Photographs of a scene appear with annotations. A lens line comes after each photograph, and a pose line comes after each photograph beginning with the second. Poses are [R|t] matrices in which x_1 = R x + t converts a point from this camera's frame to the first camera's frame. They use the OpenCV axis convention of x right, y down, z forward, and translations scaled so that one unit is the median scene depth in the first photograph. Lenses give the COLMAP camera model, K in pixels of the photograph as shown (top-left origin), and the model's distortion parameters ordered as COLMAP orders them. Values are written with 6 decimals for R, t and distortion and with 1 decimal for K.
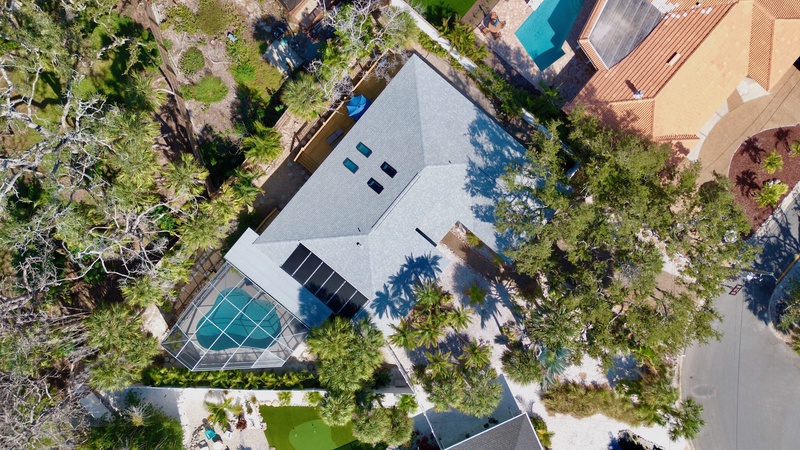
lens RADIAL K [[597.9, 0, 400.0], [0, 597.9, 225.0], [0, 0, 1]] dist [0.102983, -0.106036]
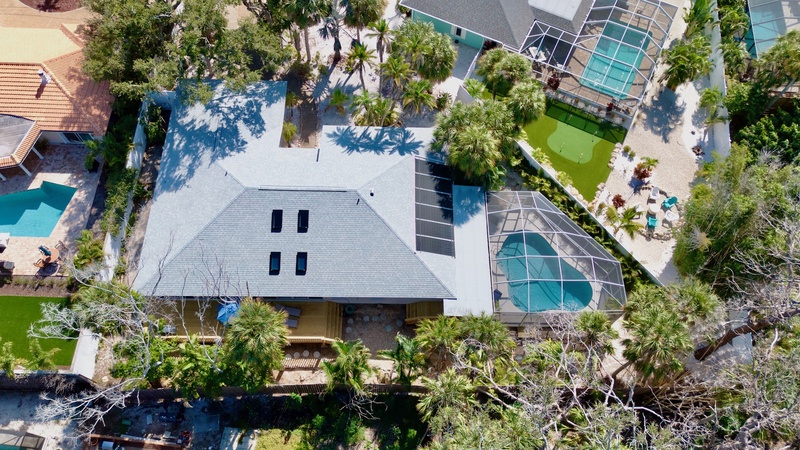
lens RADIAL K [[597.9, 0, 400.0], [0, 597.9, 225.0], [0, 0, 1]] dist [0.102983, -0.106036]
pose [[-0.640803, -0.704469, 0.305115, -0.367349], [0.766457, -0.564414, 0.306562, -0.210341], [-0.043752, 0.430303, 0.901624, 0.253114]]
